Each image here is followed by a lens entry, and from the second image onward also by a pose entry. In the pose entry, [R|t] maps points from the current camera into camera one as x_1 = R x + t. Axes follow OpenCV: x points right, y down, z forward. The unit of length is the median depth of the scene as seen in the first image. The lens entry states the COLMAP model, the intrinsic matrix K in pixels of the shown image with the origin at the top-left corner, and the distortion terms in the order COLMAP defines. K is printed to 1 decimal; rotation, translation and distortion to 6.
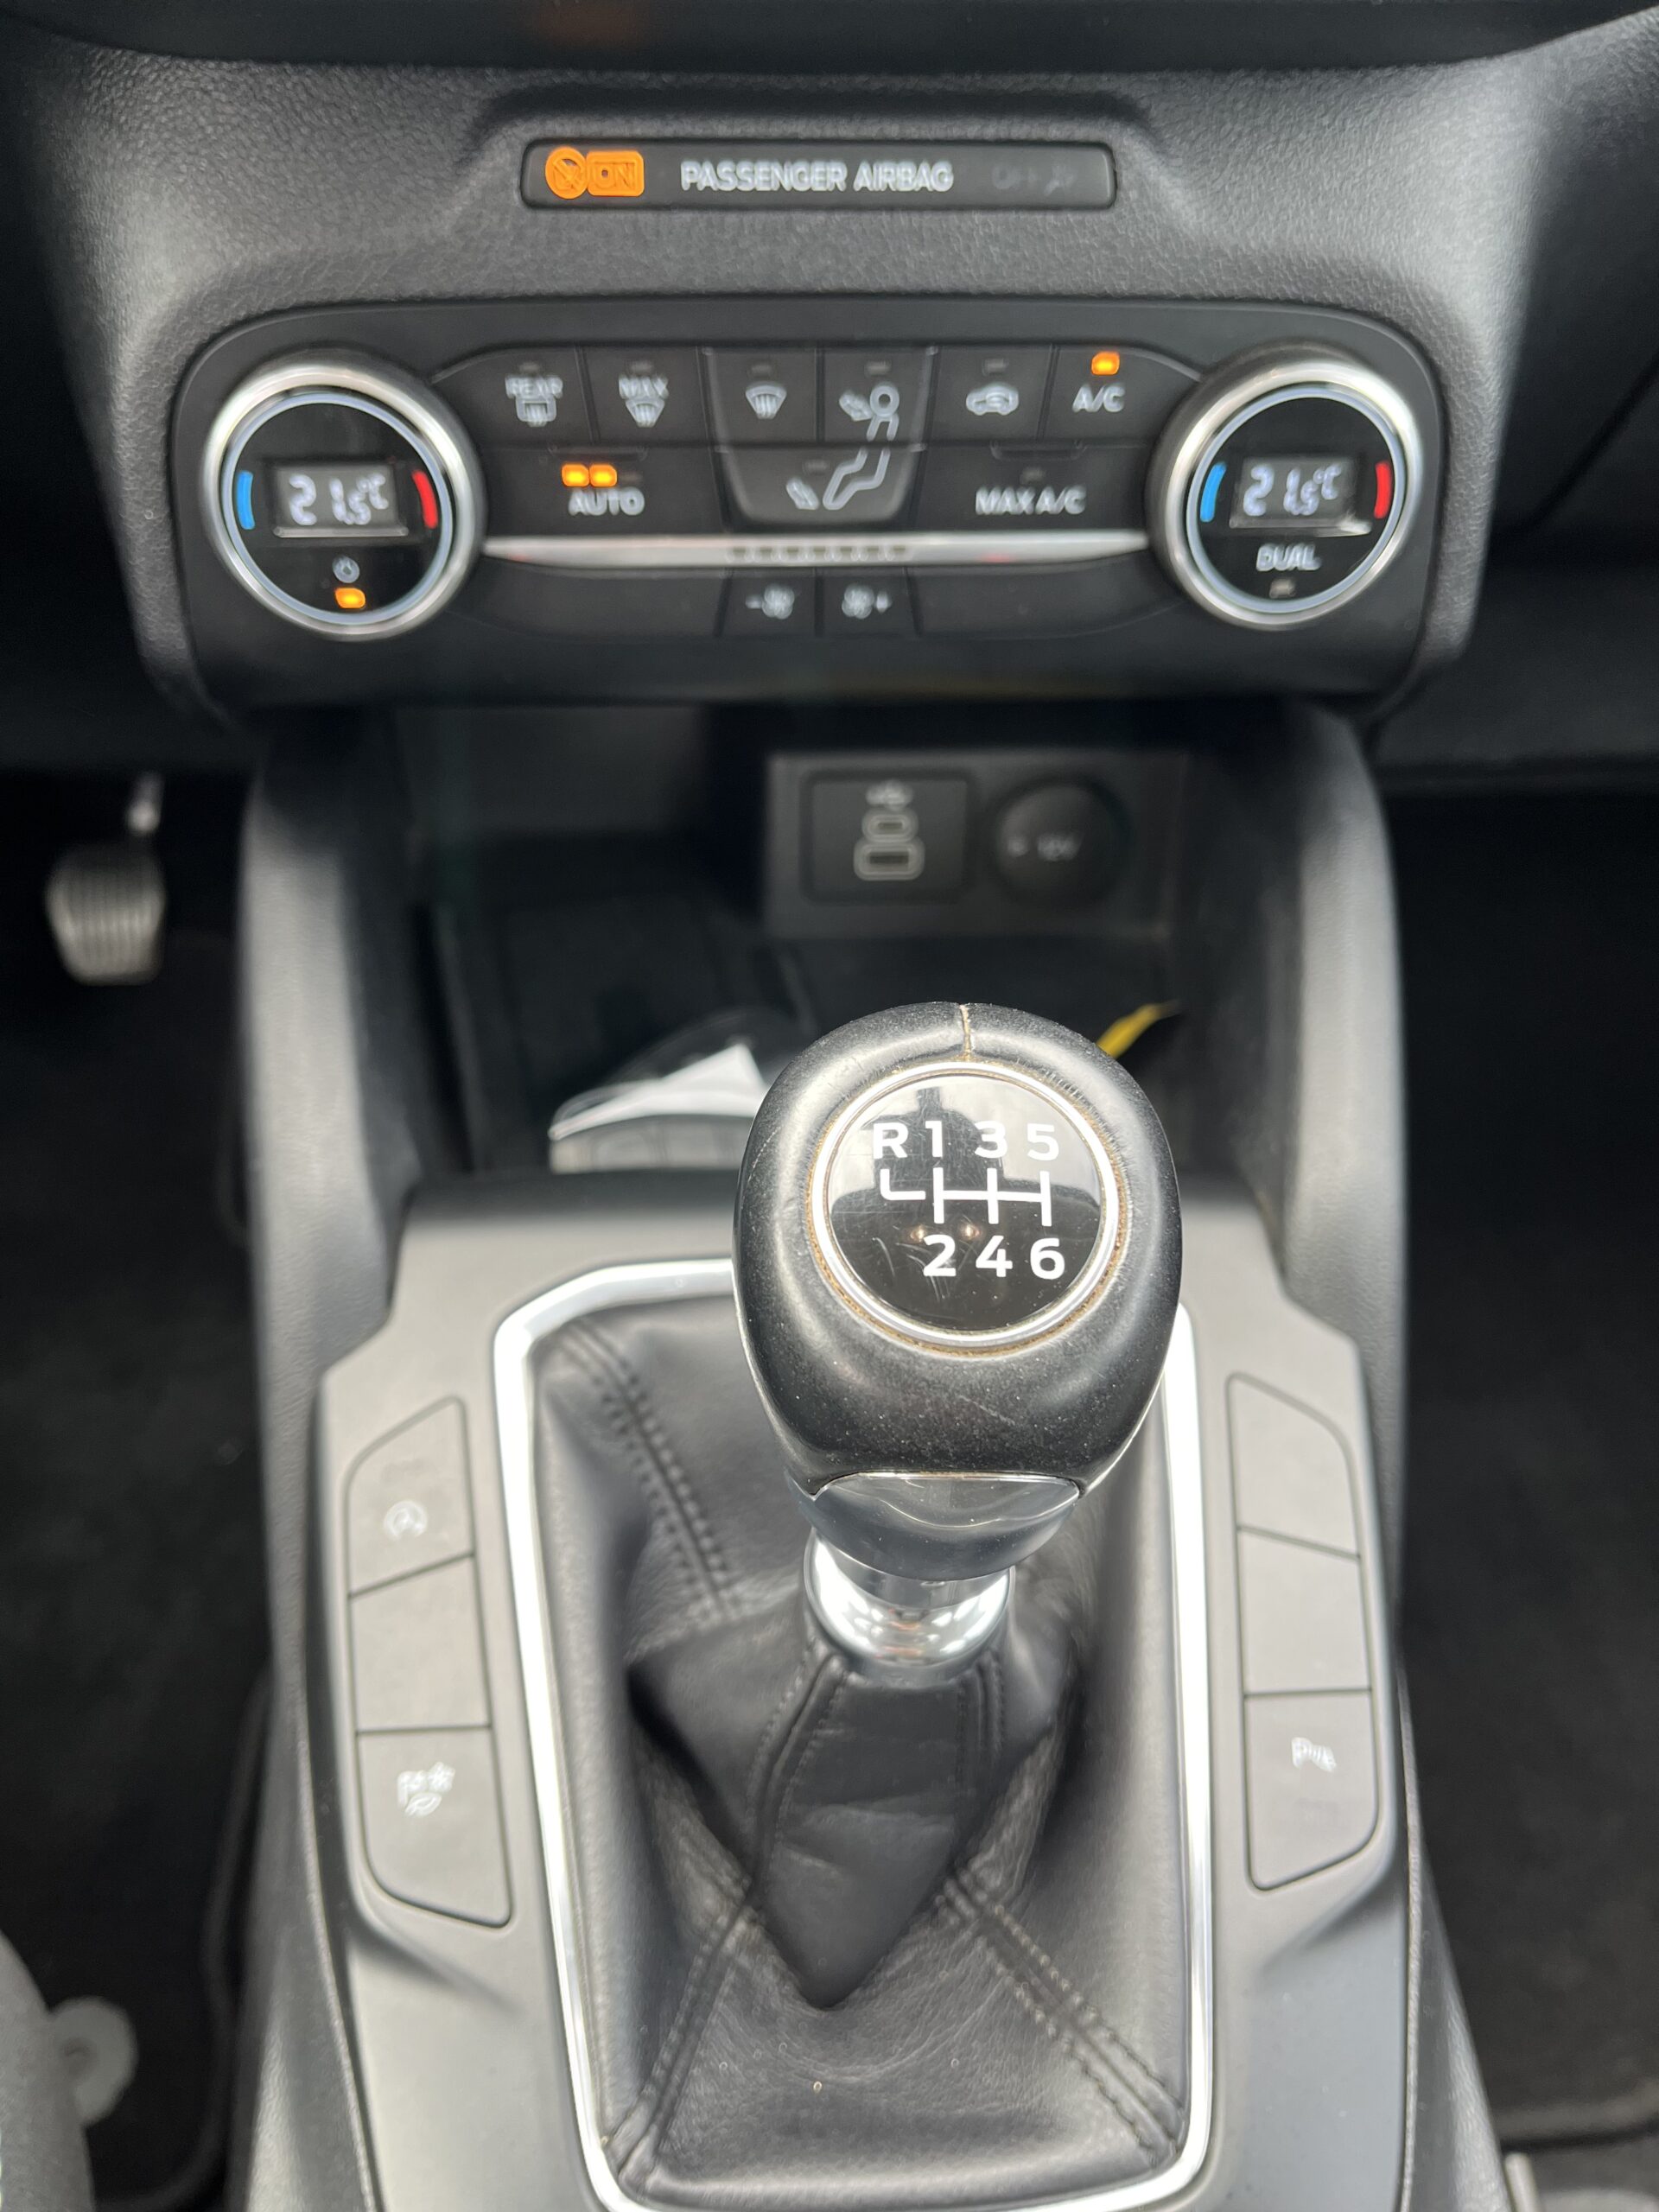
lens RADIAL K [[1671.4, 0, 829.5], [0, 1671.4, 1106.0], [0, 0, 1]] dist [-0.038242, -0.000923]
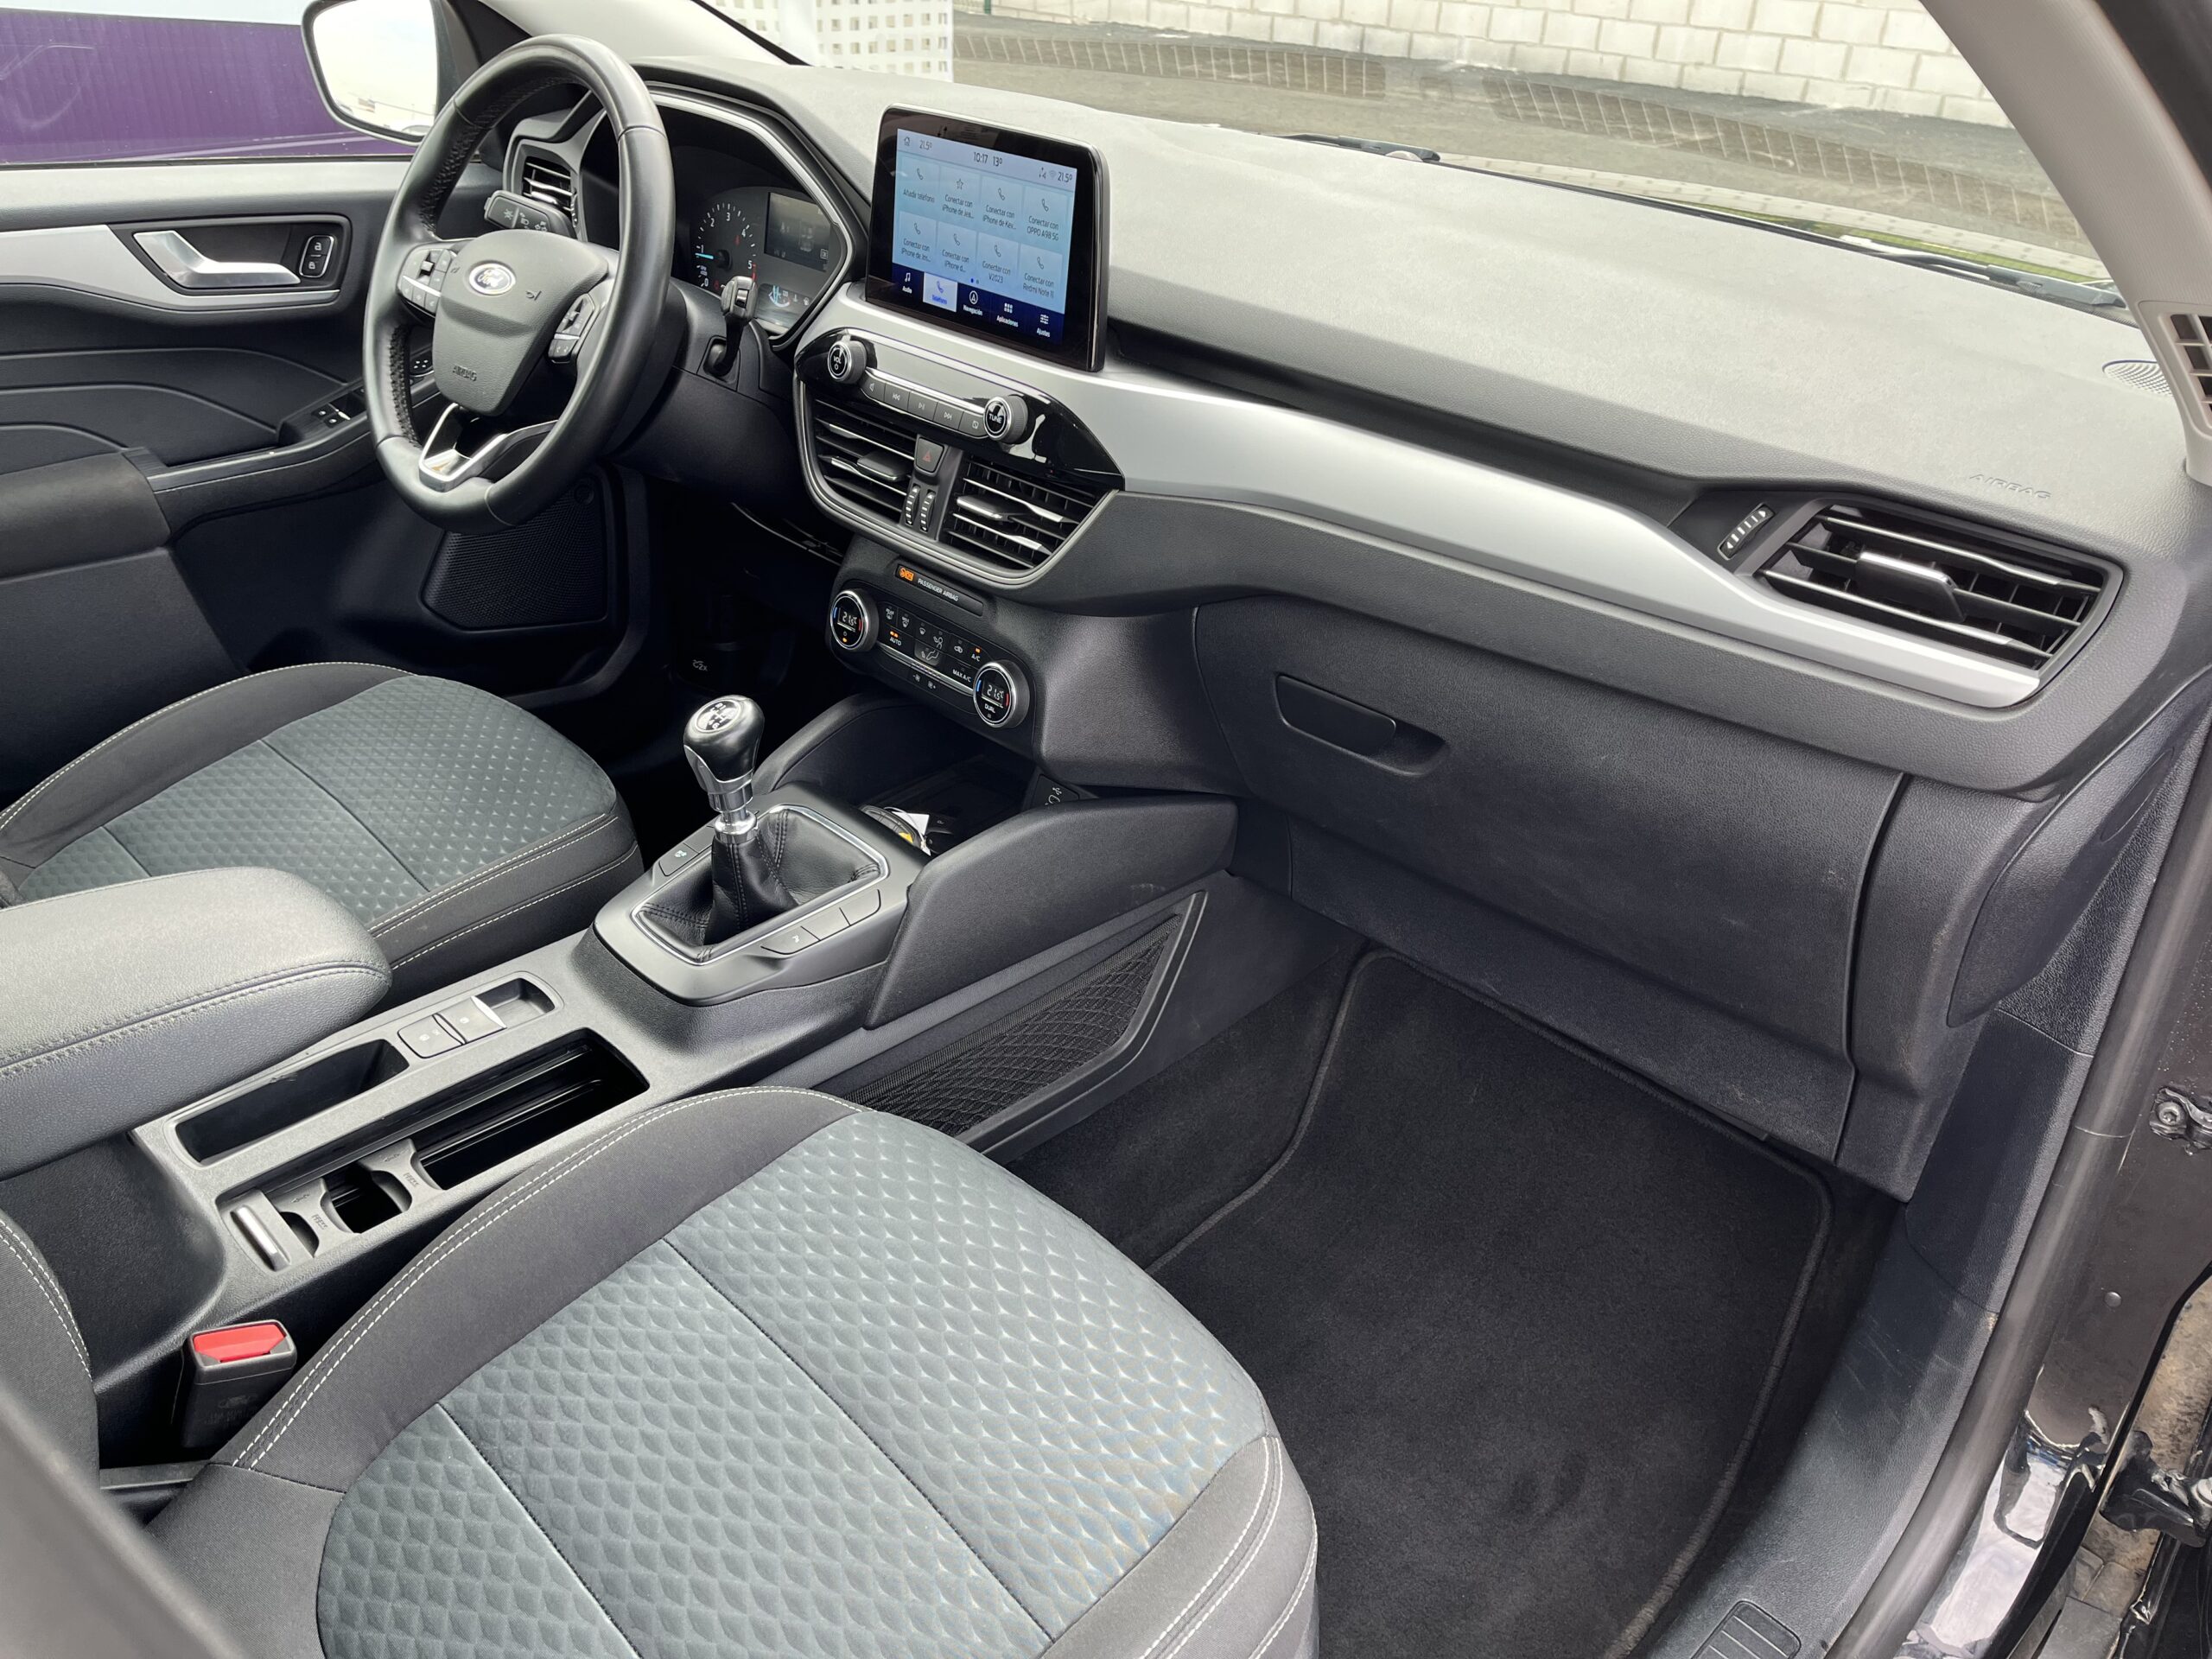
lens RADIAL K [[1657.8, 0, 1106.0], [0, 1657.8, 829.5], [0, 0, 1]] dist [0.090459, -0.137006]
pose [[0.650475, 0.383261, -0.655739, 3.189200], [-0.553296, 0.830568, -0.063410, 0.003660], [0.520333, 0.404064, 0.752320, -1.711558]]
